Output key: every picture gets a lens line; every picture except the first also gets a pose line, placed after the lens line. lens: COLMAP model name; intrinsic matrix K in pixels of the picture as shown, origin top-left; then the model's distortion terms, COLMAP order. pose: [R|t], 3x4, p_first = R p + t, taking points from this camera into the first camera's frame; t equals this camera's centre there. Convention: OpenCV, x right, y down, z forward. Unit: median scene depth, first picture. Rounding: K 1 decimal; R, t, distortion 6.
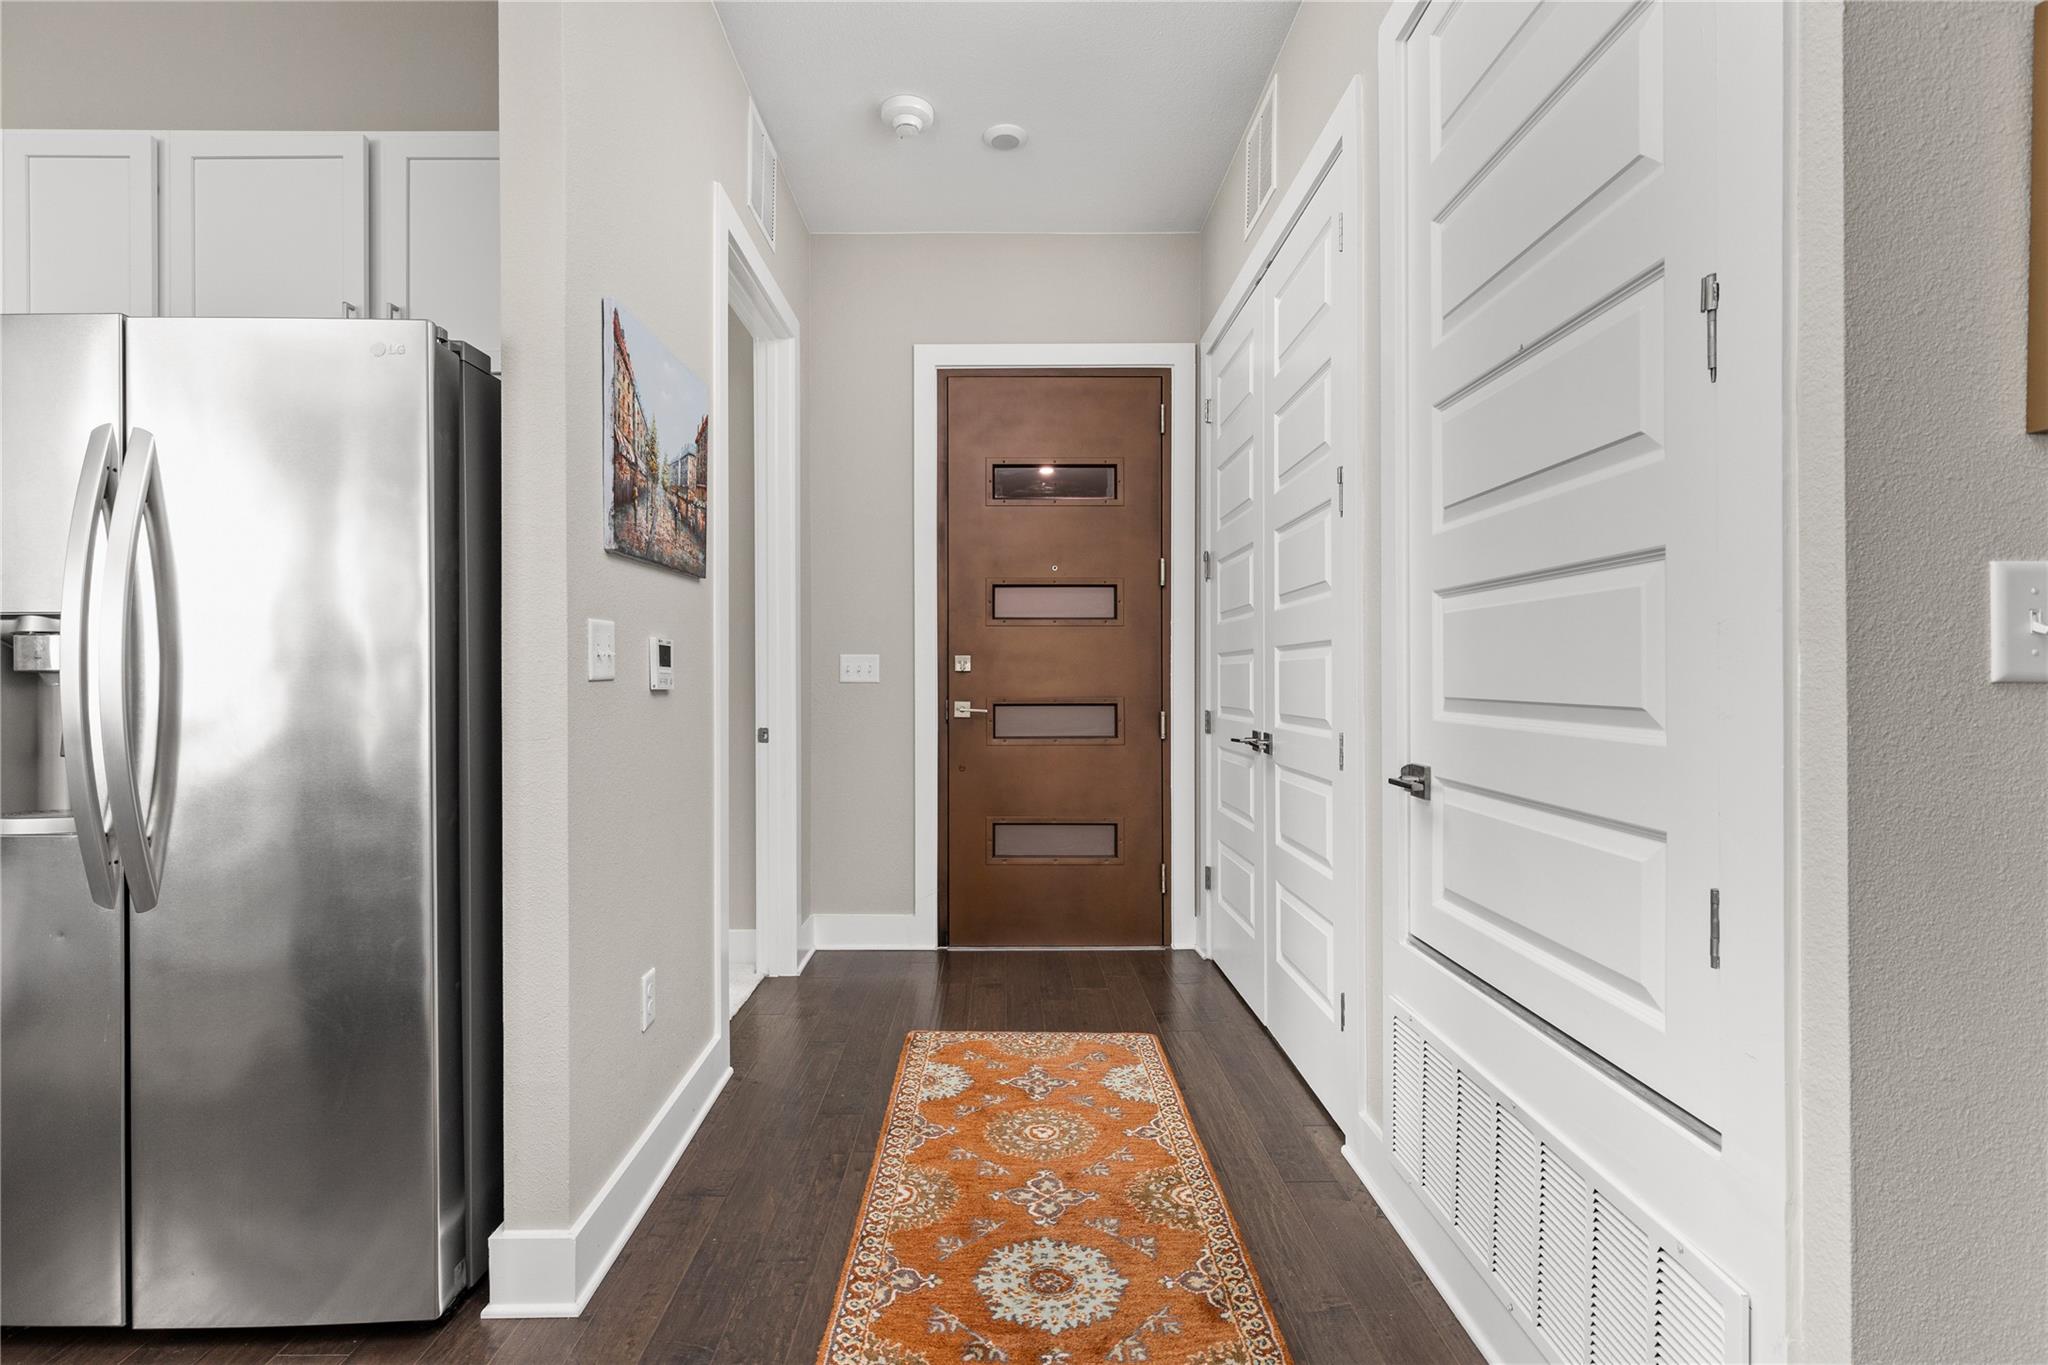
lens RADIAL K [[934.5, 0, 993.8], [0, 934.5, 677.0], [0, 0, 1]] dist [0.001699, 0.000260]
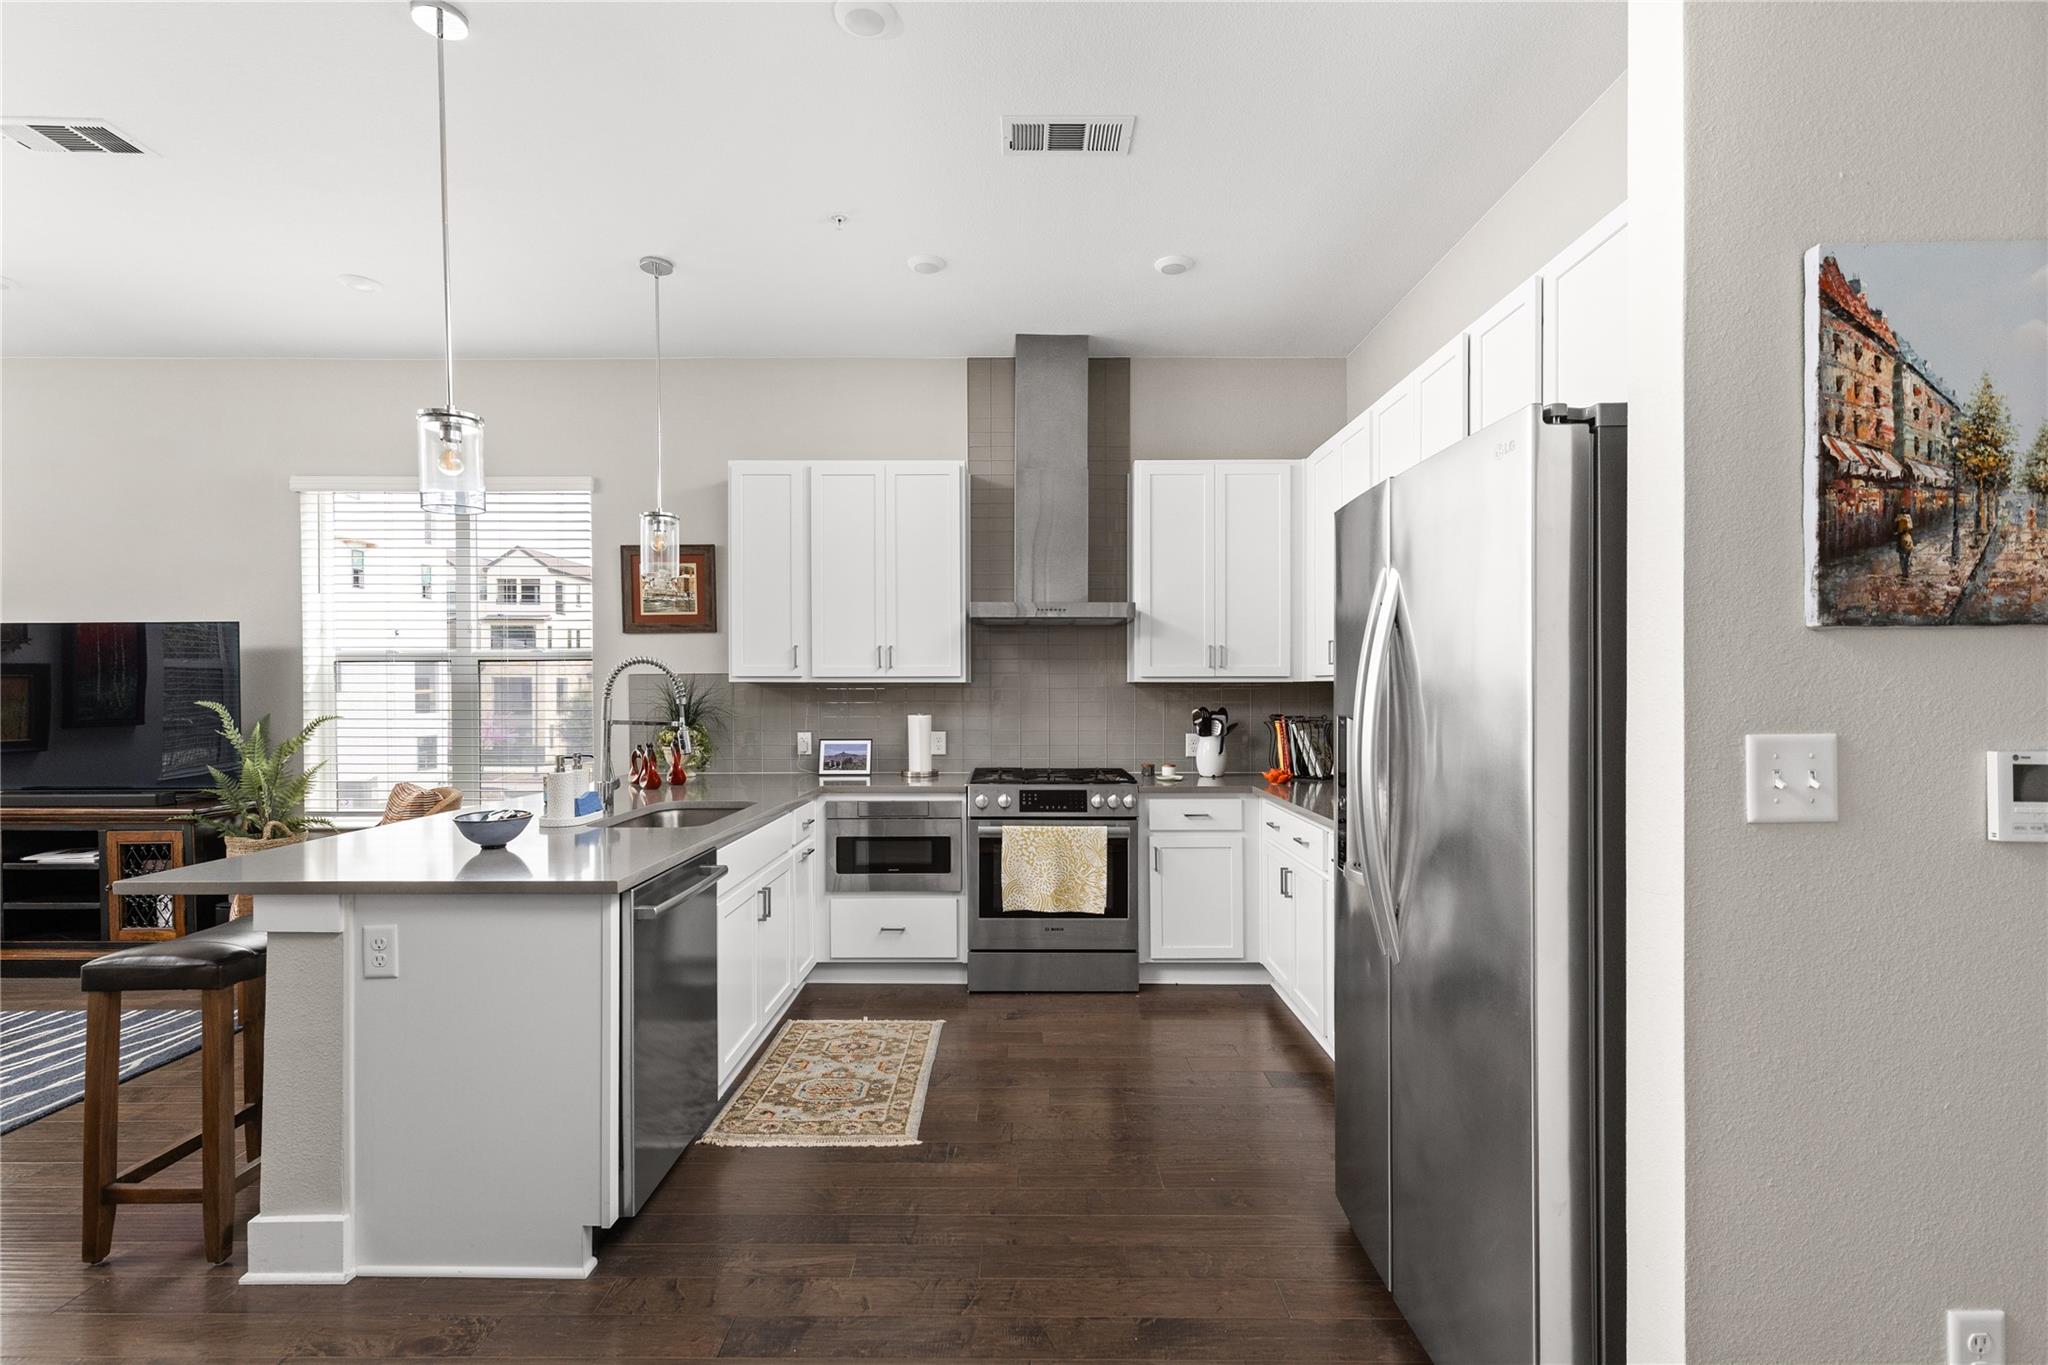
lens RADIAL K [[931.0, 0, 1019.3], [0, 931.0, 697.1], [0, 0, 1]] dist [0.009618, 0.000180]
pose [[0.005129, 0.010704, -0.999930, 0.233762], [-0.000584, 0.999943, 0.010701, -0.086926], [0.999987, 0.000529, 0.005135, 0.401449]]
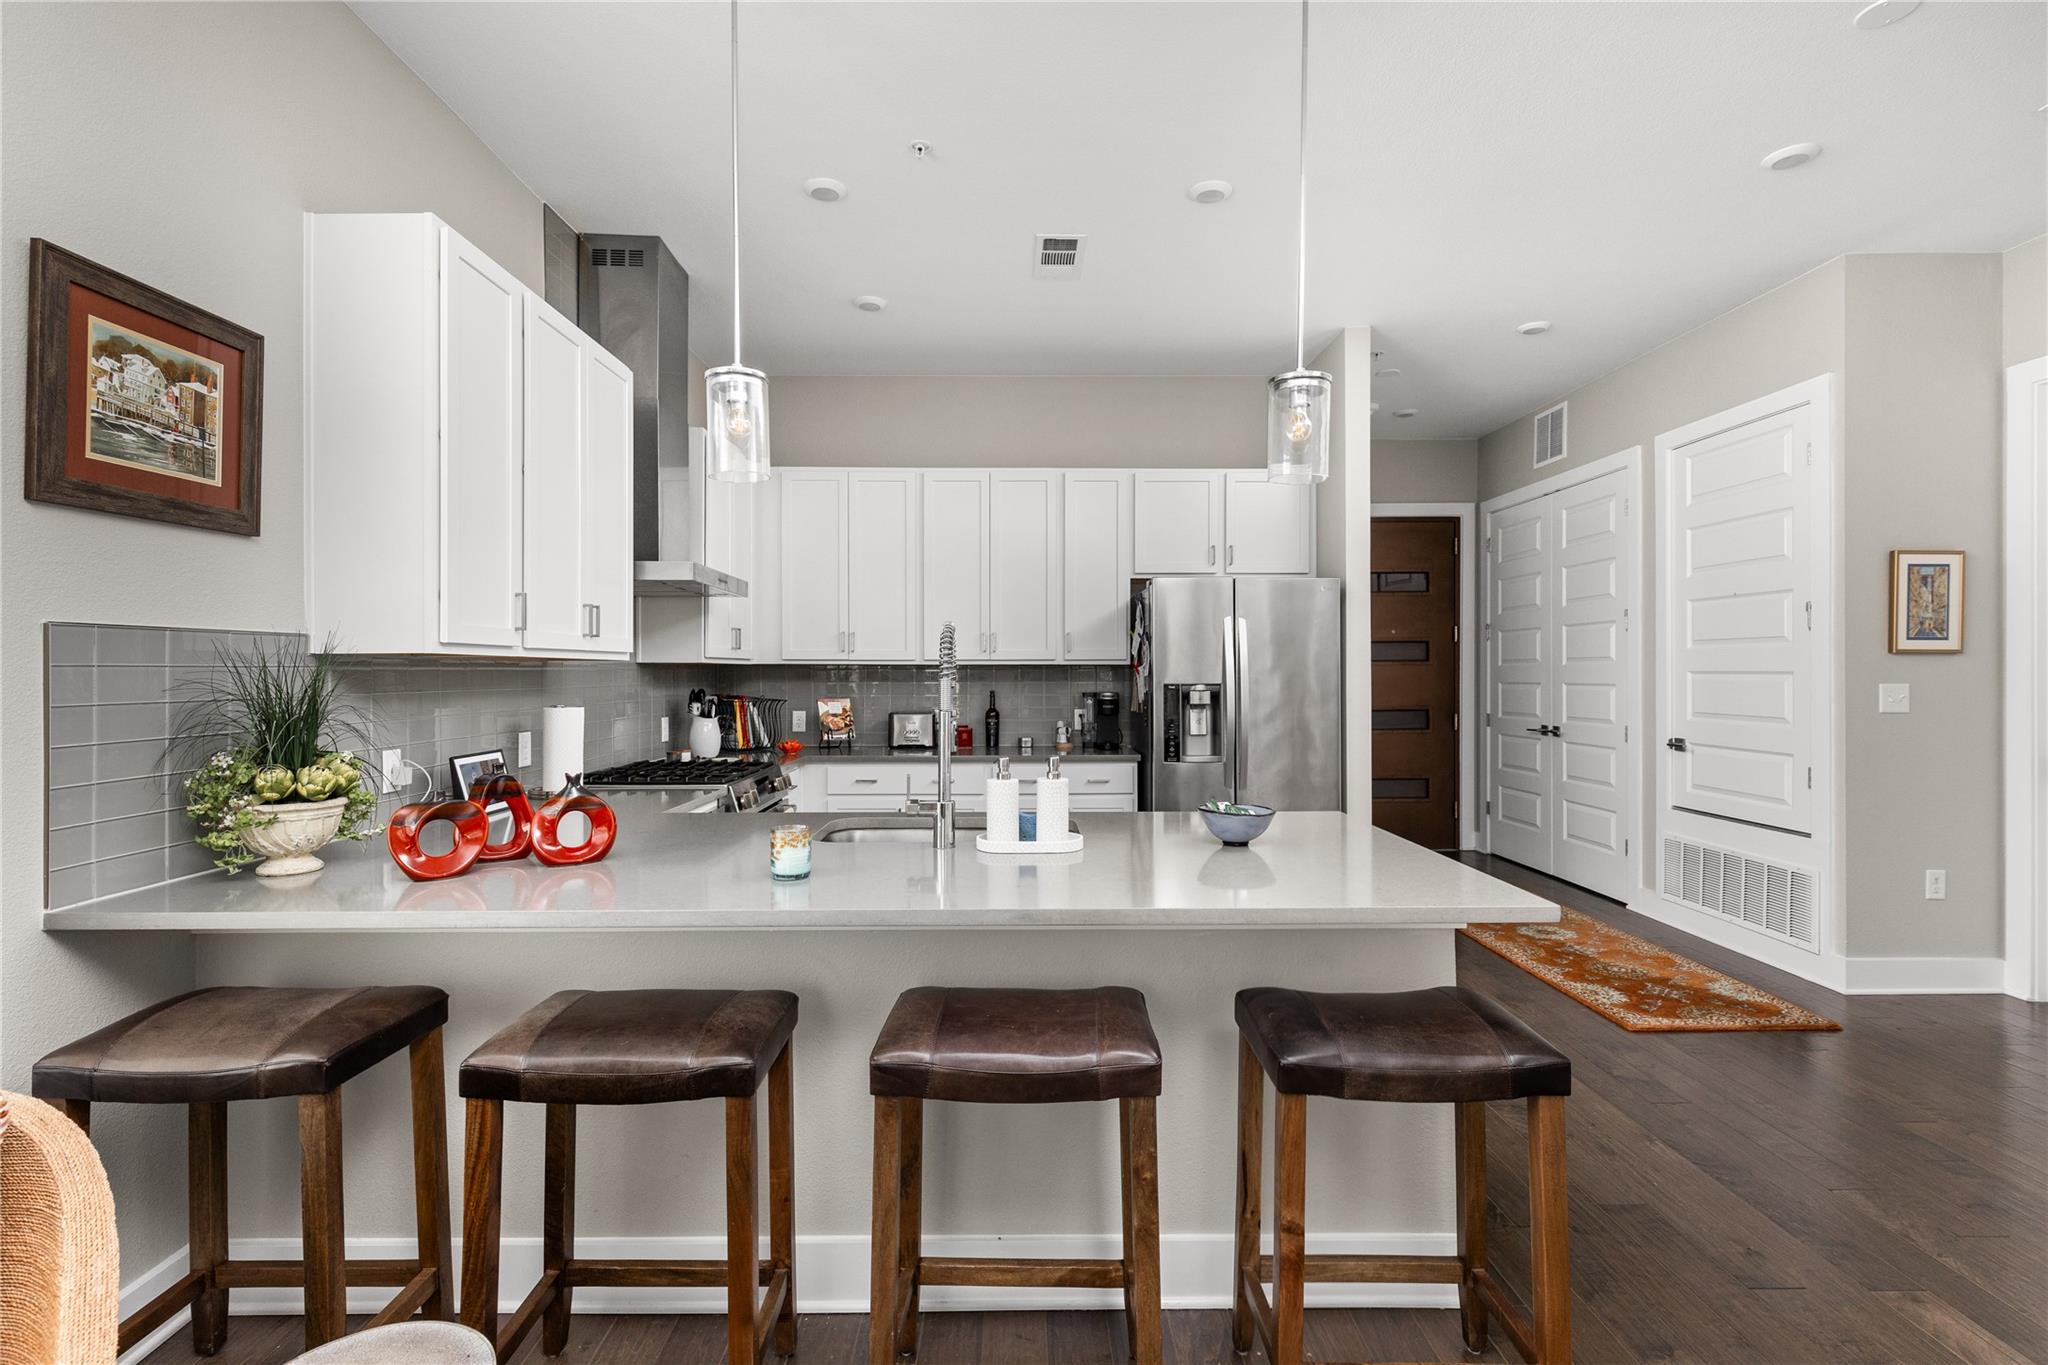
lens RADIAL K [[936.0, 0, 1024.0], [0, 936.0, 682.5], [0, 0, 1]] dist [0.003446, 0.000307]
pose [[0.999588, 0.000355, 0.028703, -1.300247], [-0.000630, 0.999954, 0.009561, -0.075632], [-0.028698, -0.009575, 0.999542, -1.396724]]
